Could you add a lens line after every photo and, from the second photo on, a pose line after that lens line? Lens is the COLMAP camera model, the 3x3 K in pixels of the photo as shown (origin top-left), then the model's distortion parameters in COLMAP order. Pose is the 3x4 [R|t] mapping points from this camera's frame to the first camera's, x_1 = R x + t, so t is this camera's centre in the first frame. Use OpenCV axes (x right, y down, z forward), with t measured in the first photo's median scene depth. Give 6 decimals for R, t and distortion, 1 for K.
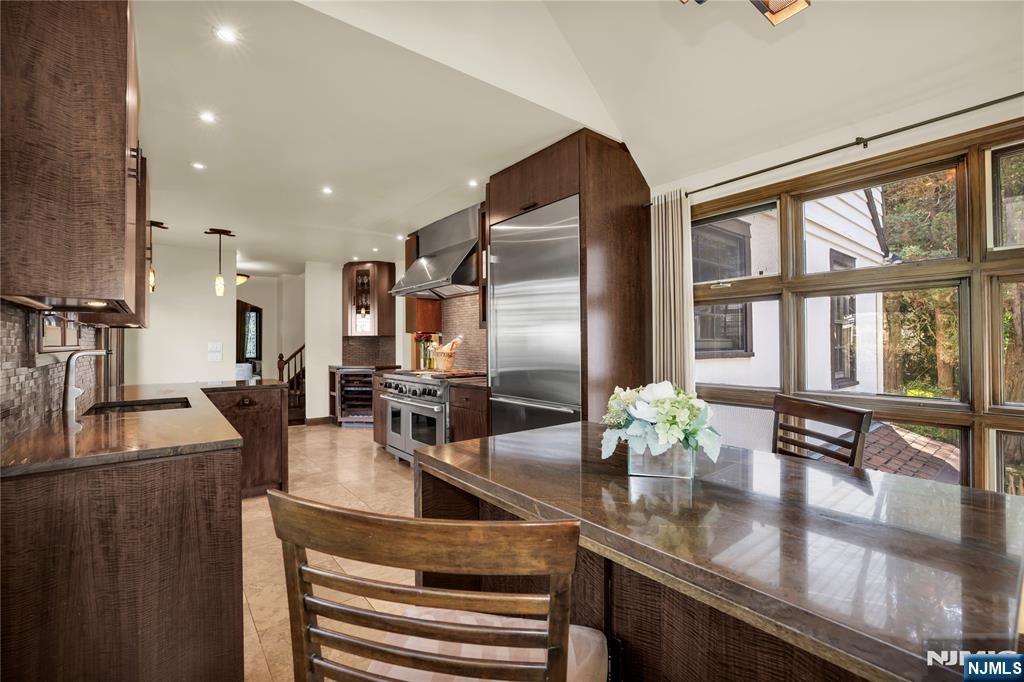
lens RADIAL K [[440.5, 0, 504.4], [0, 440.5, 338.6], [0, 0, 1]] dist [-0.005507, 0.001778]
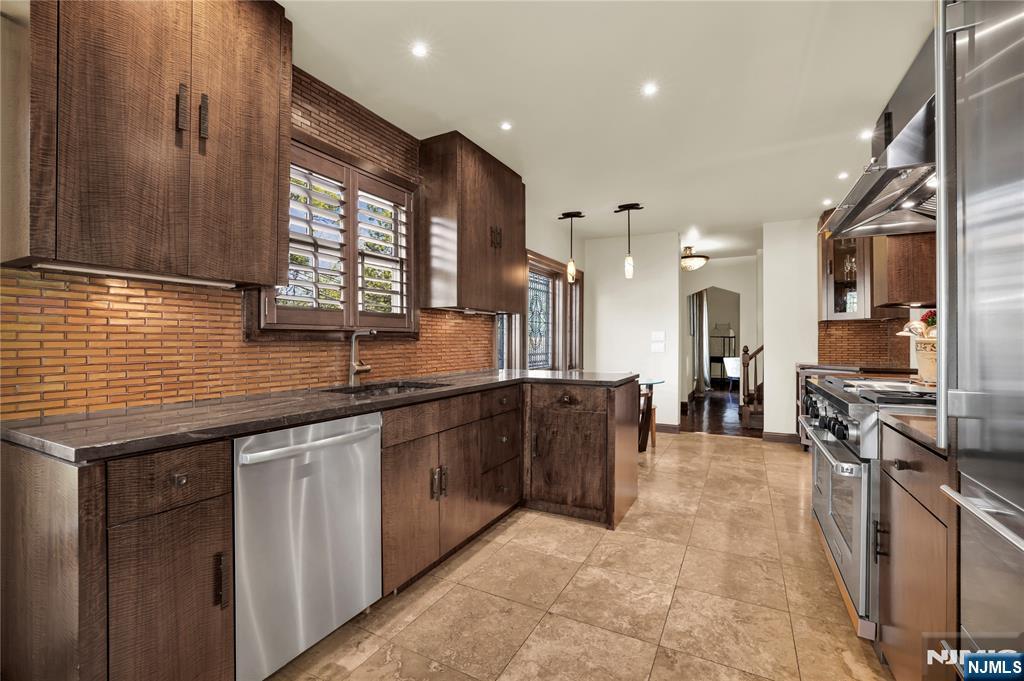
lens RADIAL K [[440.5, 0, 520.4], [0, 440.5, 345.0], [0, 0, 1]] dist [-0.005507, 0.001778]
pose [[0.431305, 0.010764, -0.902142, 0.055357], [0.009510, 0.999819, 0.016476, 0.016871], [0.902156, -0.015685, 0.431124, 0.313195]]
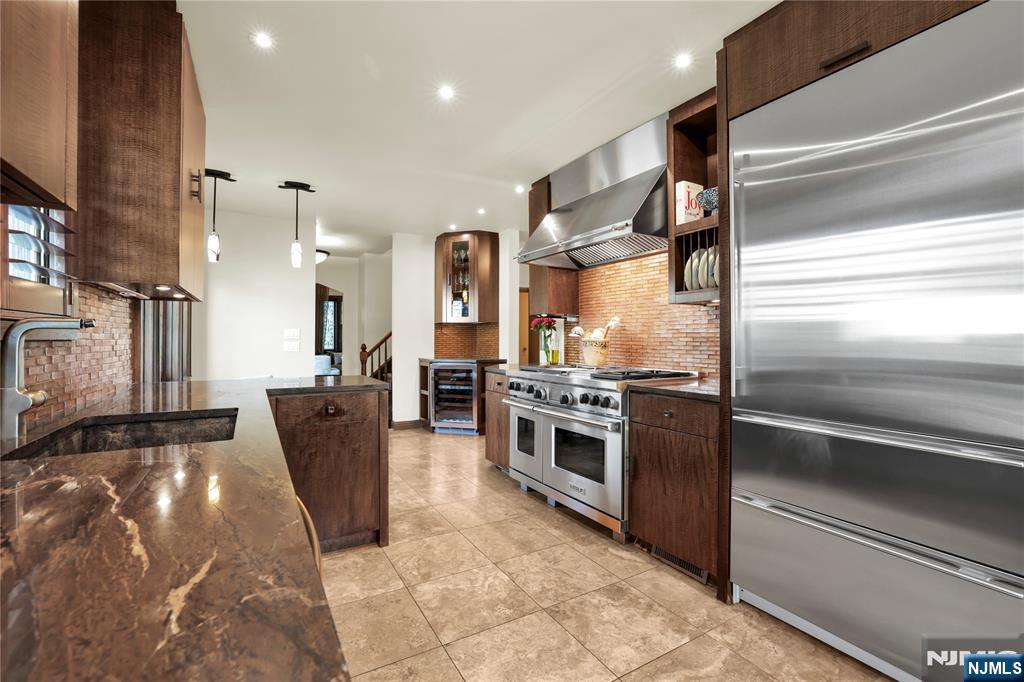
lens RADIAL K [[447.1, 0, 514.7], [0, 447.1, 335.4], [0, 0, 1]] dist [-0.018119, 0.001166]
pose [[0.992178, 0.005755, -0.124695, -0.123654], [-0.005271, 0.999977, 0.004213, 0.014468], [0.124716, -0.003523, 0.992186, 0.199235]]
